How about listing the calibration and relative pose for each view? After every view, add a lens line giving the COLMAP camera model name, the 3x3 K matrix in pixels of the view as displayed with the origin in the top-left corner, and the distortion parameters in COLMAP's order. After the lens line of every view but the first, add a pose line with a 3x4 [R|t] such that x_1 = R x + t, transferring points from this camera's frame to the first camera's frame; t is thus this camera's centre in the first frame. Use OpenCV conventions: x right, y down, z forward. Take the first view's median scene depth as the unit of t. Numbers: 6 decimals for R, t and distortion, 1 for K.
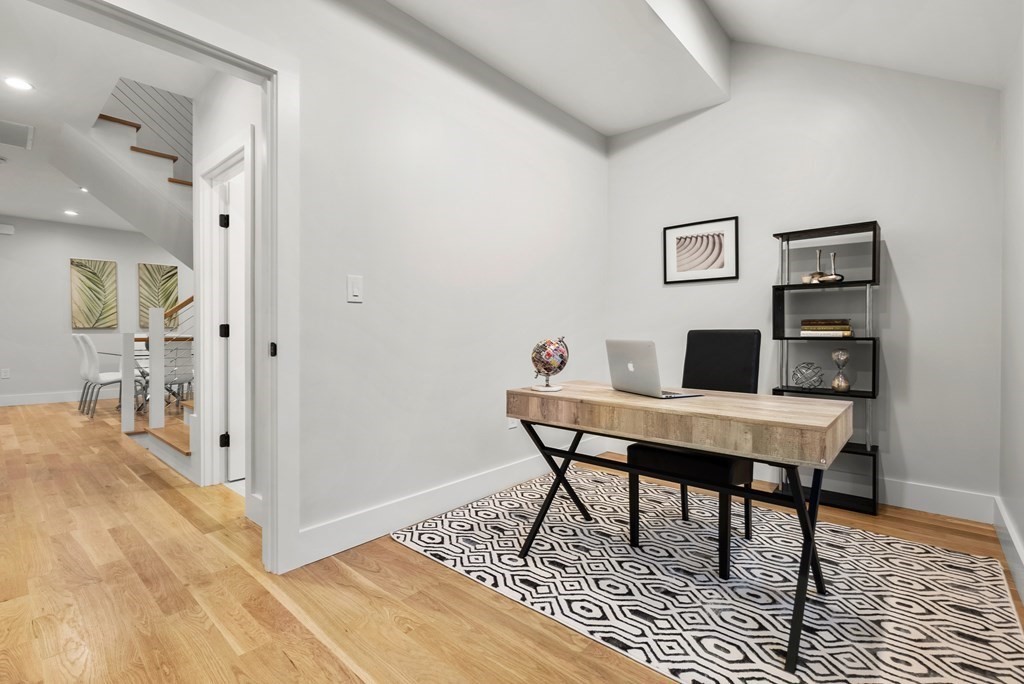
lens RADIAL K [[469.4, 0, 512.5], [0, 469.4, 333.7], [0, 0, 1]] dist [-0.000319, 0.000199]
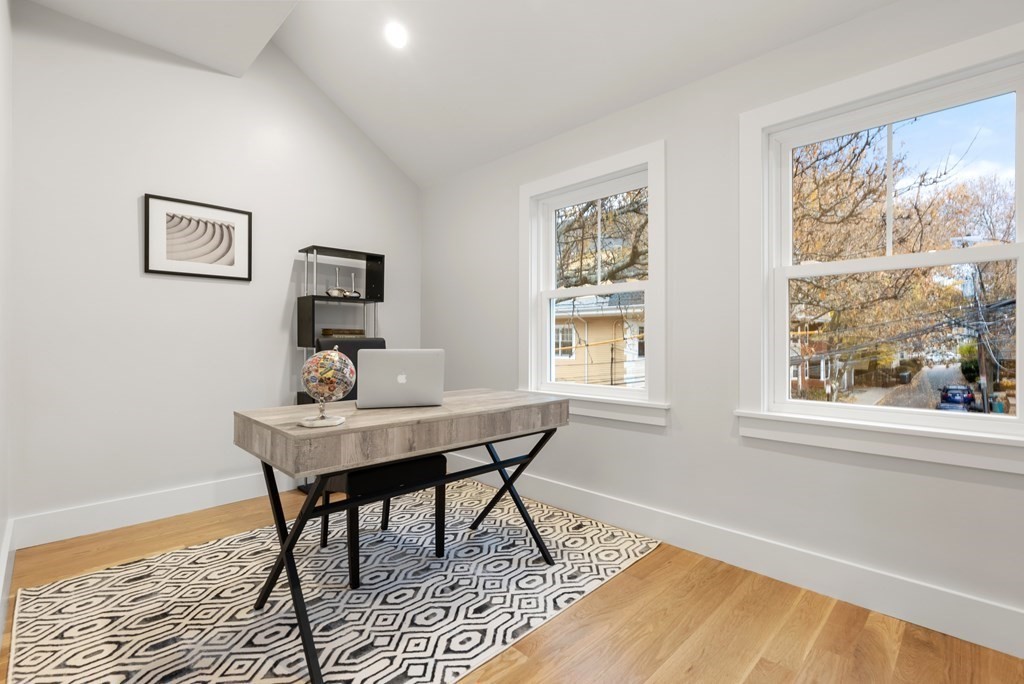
lens RADIAL K [[469.4, 0, 512.5], [0, 469.4, 333.7], [0, 0, 1]] dist [-0.000319, 0.000199]
pose [[0.054875, 0.012393, 0.998416, -0.660861], [-0.000444, 0.999923, -0.012387, -0.006547], [-0.998493, 0.000237, 0.054876, 0.735063]]
